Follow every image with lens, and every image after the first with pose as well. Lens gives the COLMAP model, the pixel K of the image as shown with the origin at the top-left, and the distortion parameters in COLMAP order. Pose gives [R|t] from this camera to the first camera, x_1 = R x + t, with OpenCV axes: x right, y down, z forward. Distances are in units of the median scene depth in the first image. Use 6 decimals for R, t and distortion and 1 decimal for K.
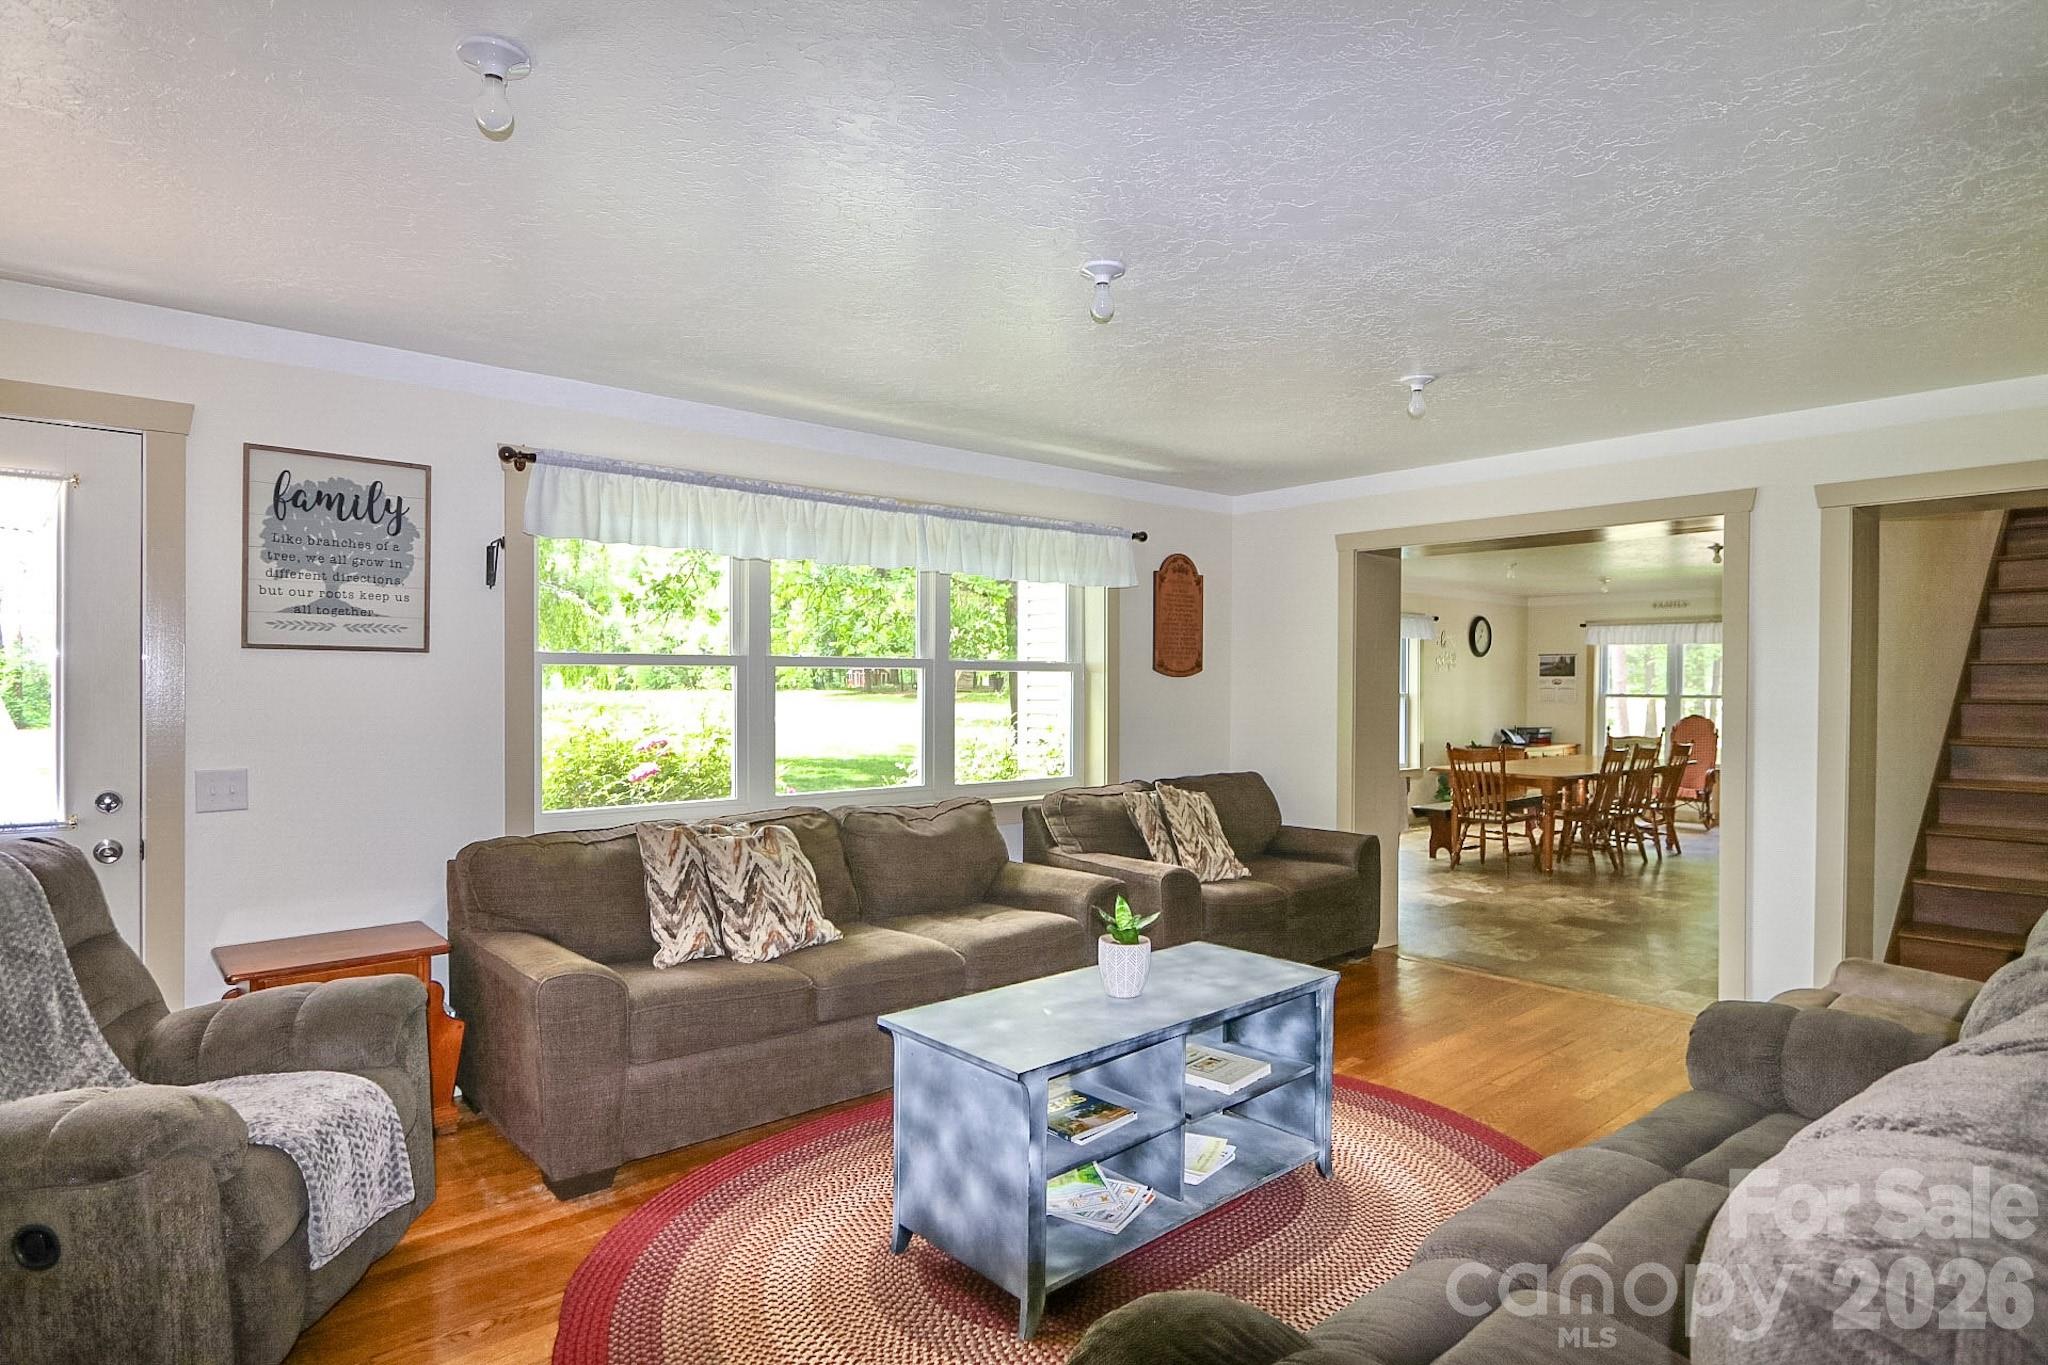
lens RADIAL K [[1156.3, 0, 1016.9], [0, 1156.3, 685.8], [0, 0, 1]] dist [0.006775, 0.000542]
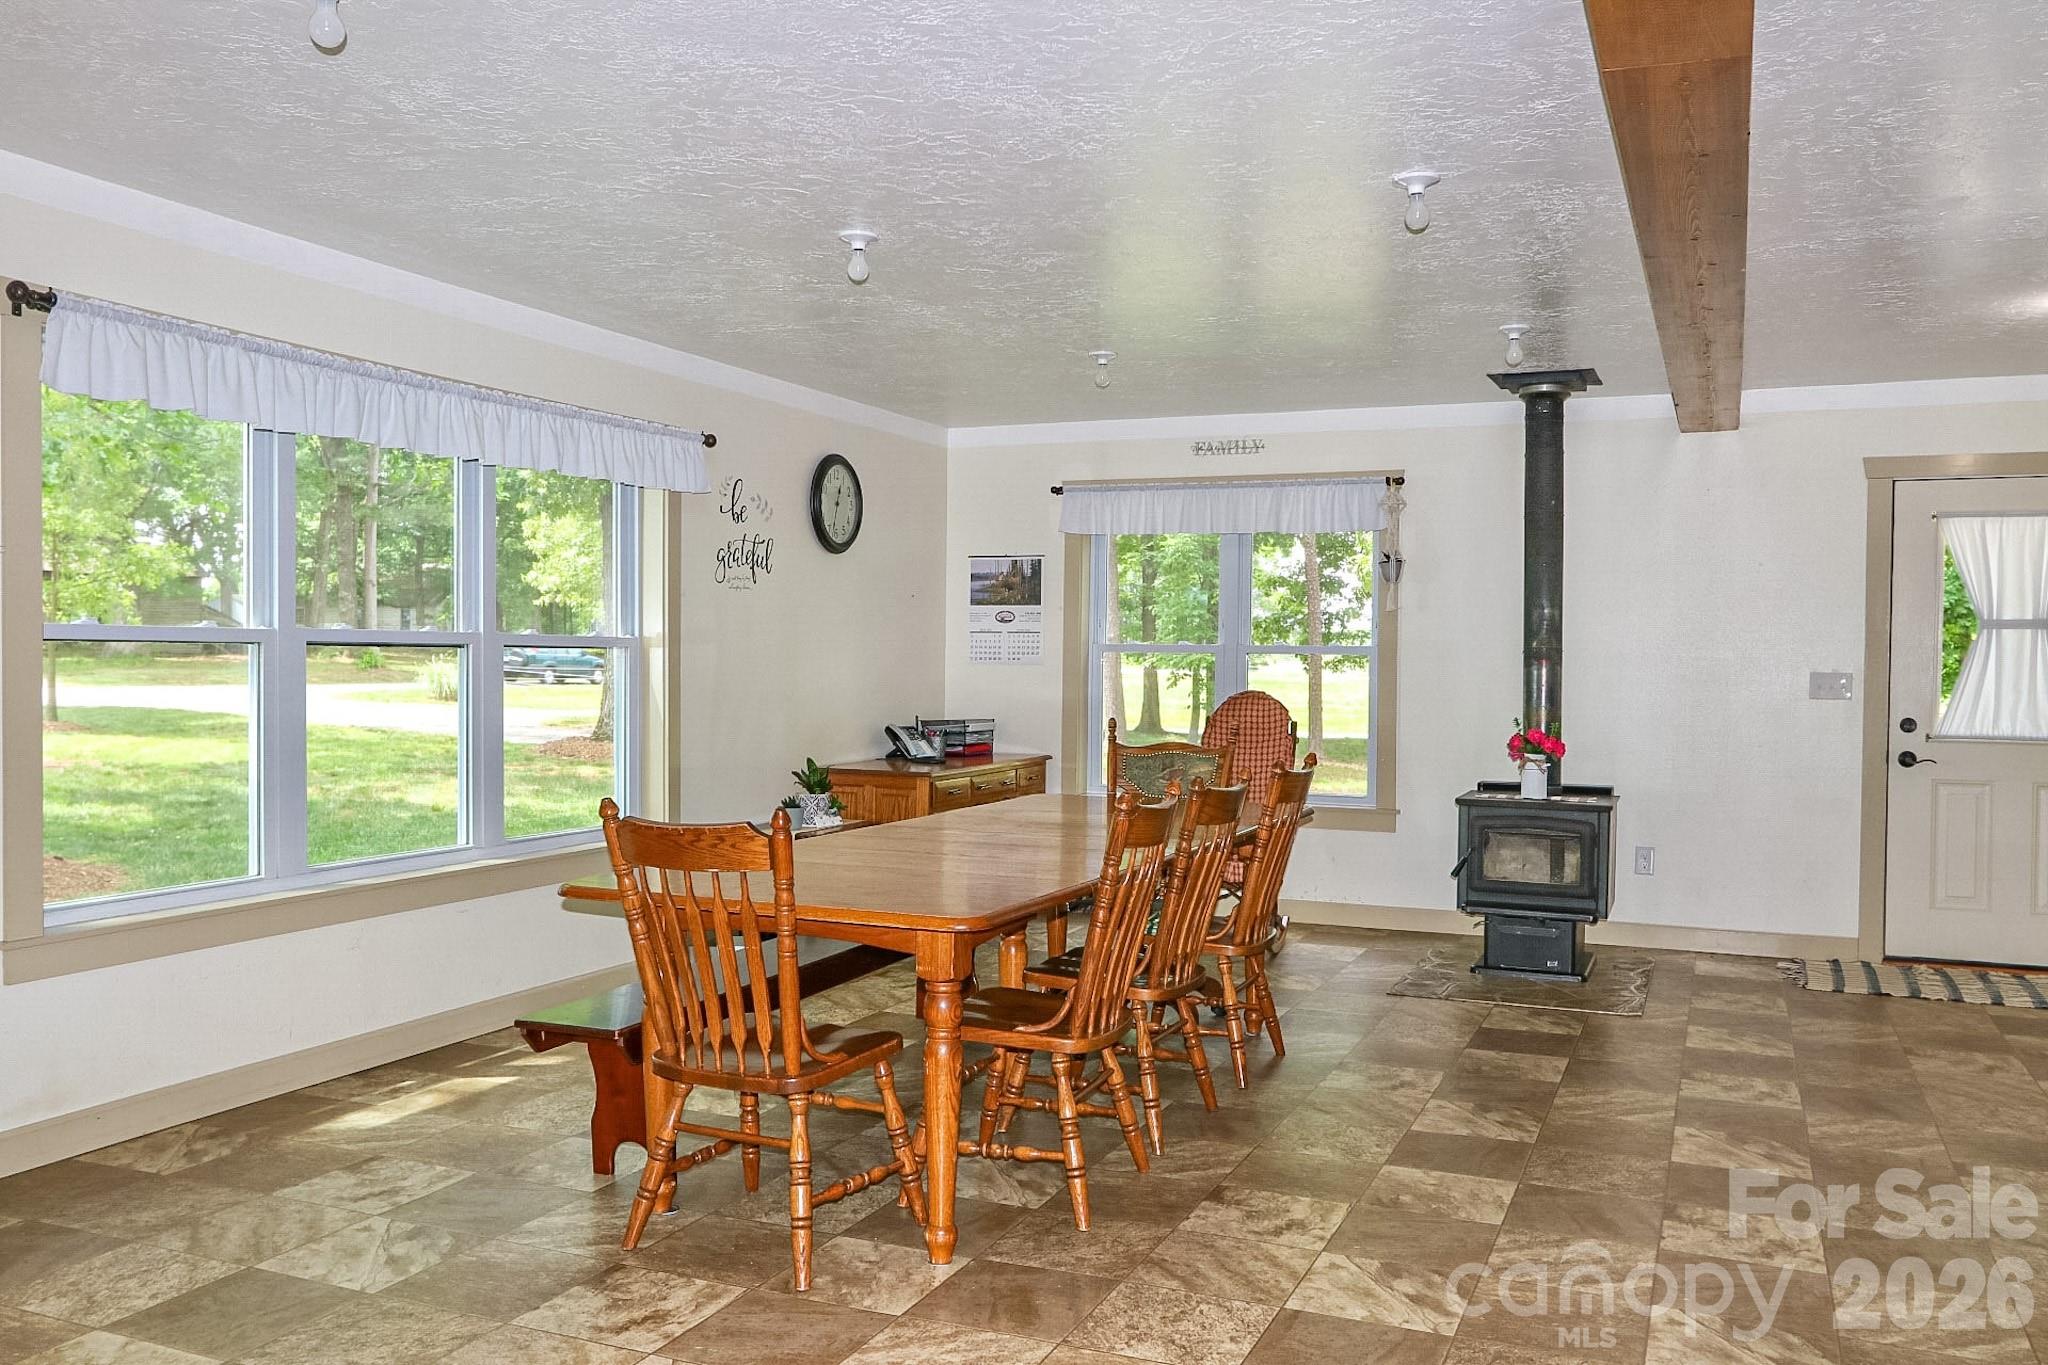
lens RADIAL K [[1649.4, 0, 1023.5], [0, 1649.4, 681.1], [0, 0, 1]] dist [-0.000933, -0.000001]
pose [[0.909215, -0.009550, 0.416217, 0.210650], [0.002501, 0.999844, 0.017477, 0.010402], [-0.416319, -0.014850, 0.909097, 0.424001]]
